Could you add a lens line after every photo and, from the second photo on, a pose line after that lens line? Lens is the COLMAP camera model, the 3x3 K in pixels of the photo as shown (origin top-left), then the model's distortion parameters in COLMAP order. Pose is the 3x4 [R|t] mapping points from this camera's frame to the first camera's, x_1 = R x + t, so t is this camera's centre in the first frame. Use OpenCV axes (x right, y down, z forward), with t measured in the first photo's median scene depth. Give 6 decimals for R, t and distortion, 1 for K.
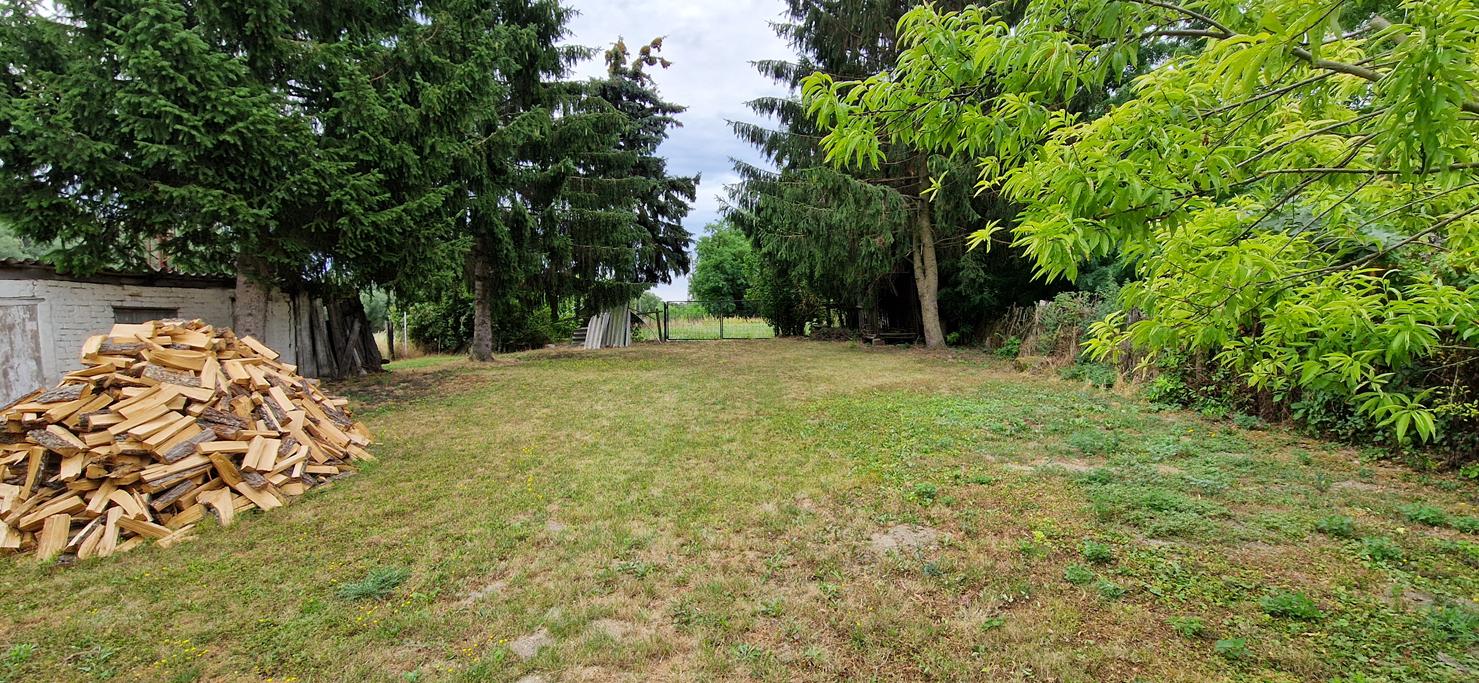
lens RADIAL K [[595.6, 0, 737.0], [0, 595.6, 353.9], [0, 0, 1]] dist [0.000554, -0.005089]
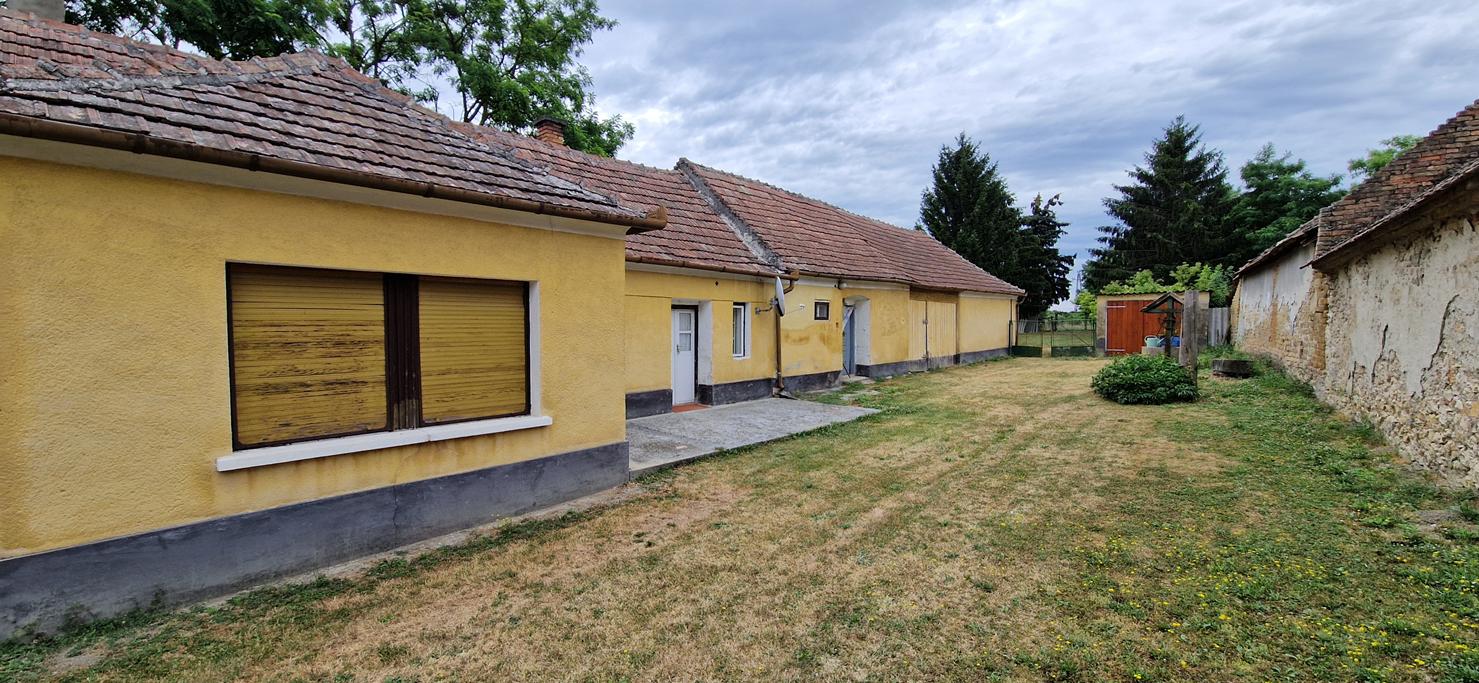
lens RADIAL K [[595.6, 0, 737.0], [0, 595.6, 353.9], [0, 0, 1]] dist [0.000554, -0.005089]
pose [[0.826988, 0.033554, -0.561218, 0.145490], [-0.043906, 0.999023, -0.004969, 0.128518], [0.560503, 0.028751, 0.827653, -1.485696]]
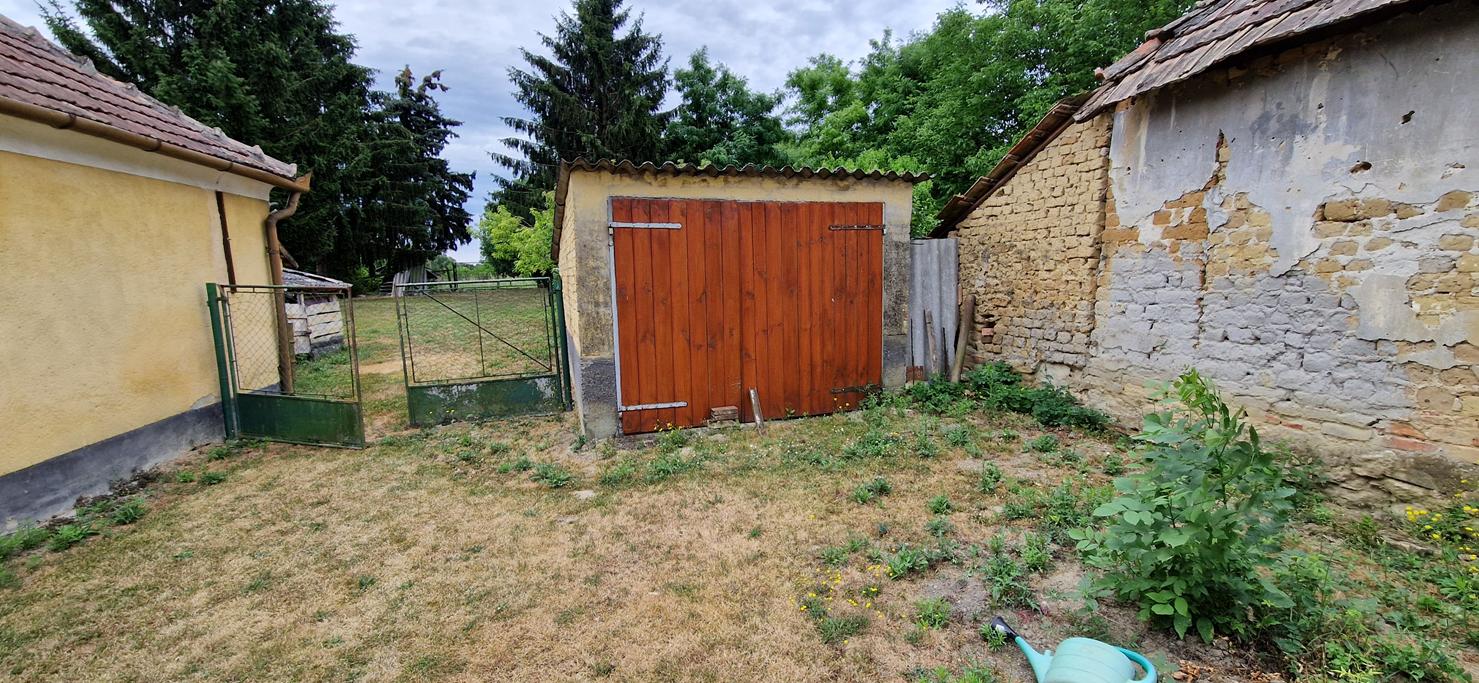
lens RADIAL K [[595.6, 0, 737.0], [0, 595.6, 353.9], [0, 0, 1]] dist [0.000554, -0.005089]
pose [[0.949462, -0.045172, 0.310615, 0.069184], [0.026273, 0.997555, 0.064763, 0.054158], [-0.312781, -0.053330, 0.948327, -0.559949]]
